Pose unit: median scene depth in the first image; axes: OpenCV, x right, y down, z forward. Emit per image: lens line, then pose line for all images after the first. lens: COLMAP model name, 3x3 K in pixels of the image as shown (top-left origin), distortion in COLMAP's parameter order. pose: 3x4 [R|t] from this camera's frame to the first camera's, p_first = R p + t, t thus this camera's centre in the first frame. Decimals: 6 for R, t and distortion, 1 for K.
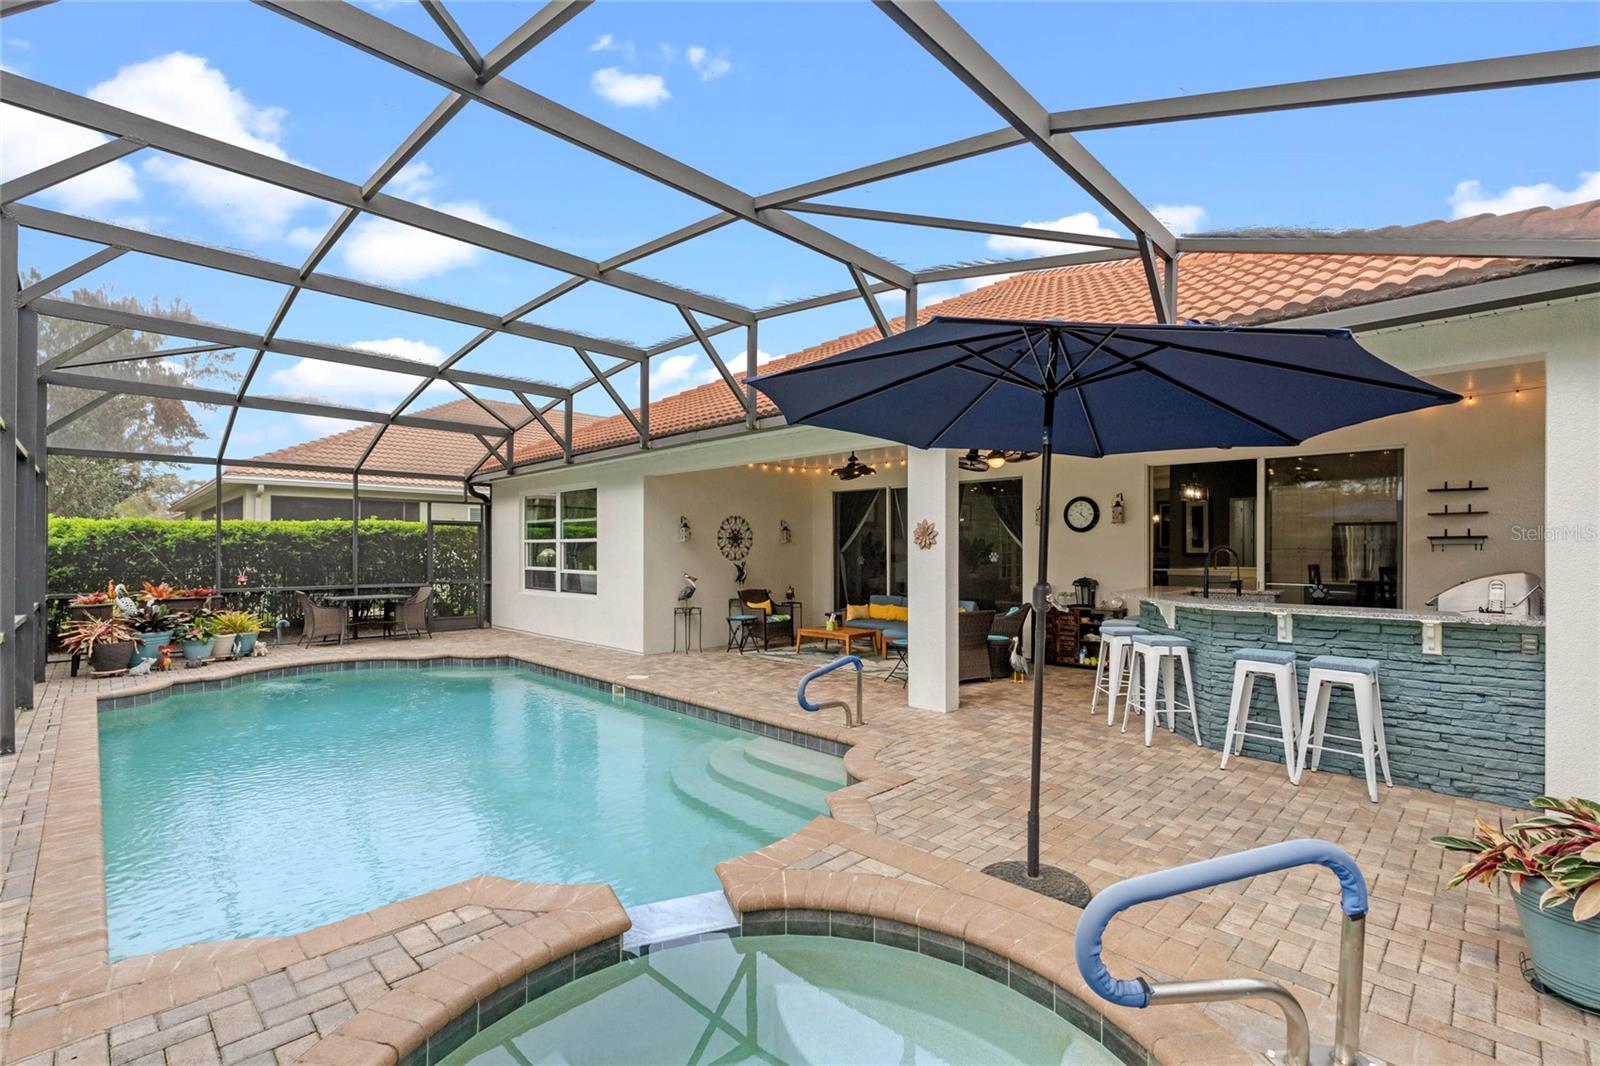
lens RADIAL K [[704.5, 0, 806.0], [0, 704.5, 535.9], [0, 0, 1]] dist [-0.004192, 0.000003]
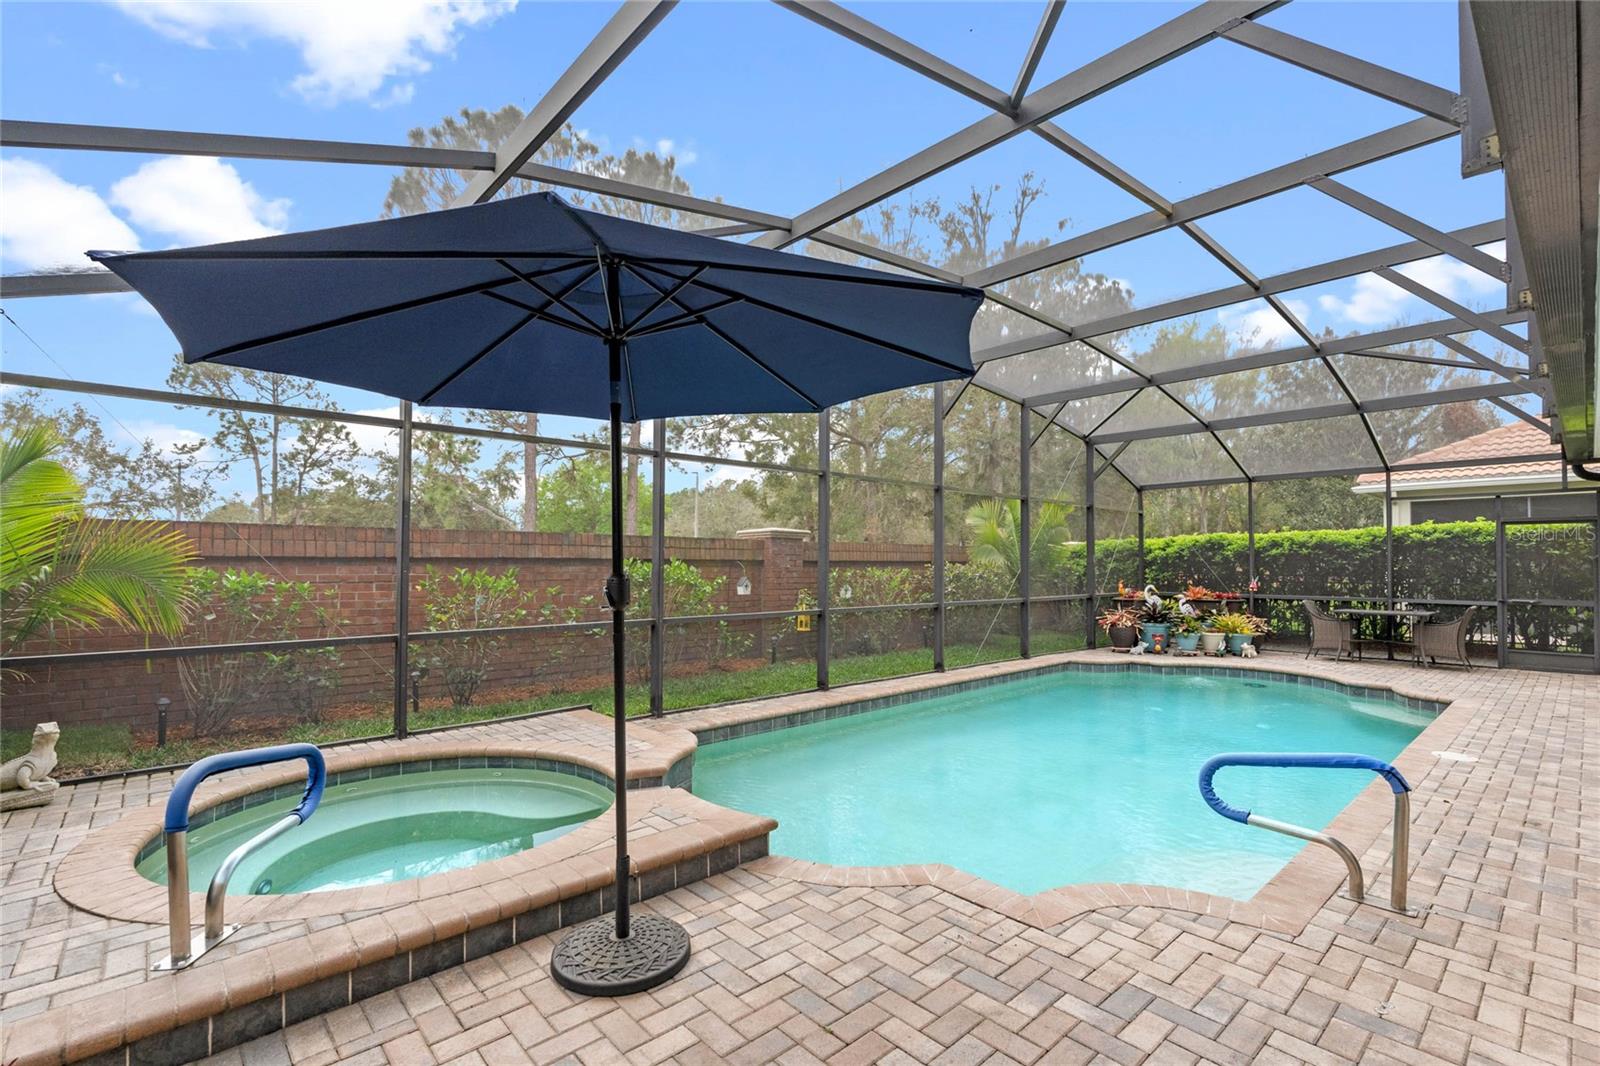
lens RADIAL K [[704.5, 0, 806.0], [0, 704.5, 535.9], [0, 0, 1]] dist [-0.004192, 0.000003]
pose [[-0.037809, -0.039980, -0.998485, 0.371445], [0.016717, 0.999034, -0.040635, 0.019090], [0.999145, -0.018228, -0.037104, 0.407177]]
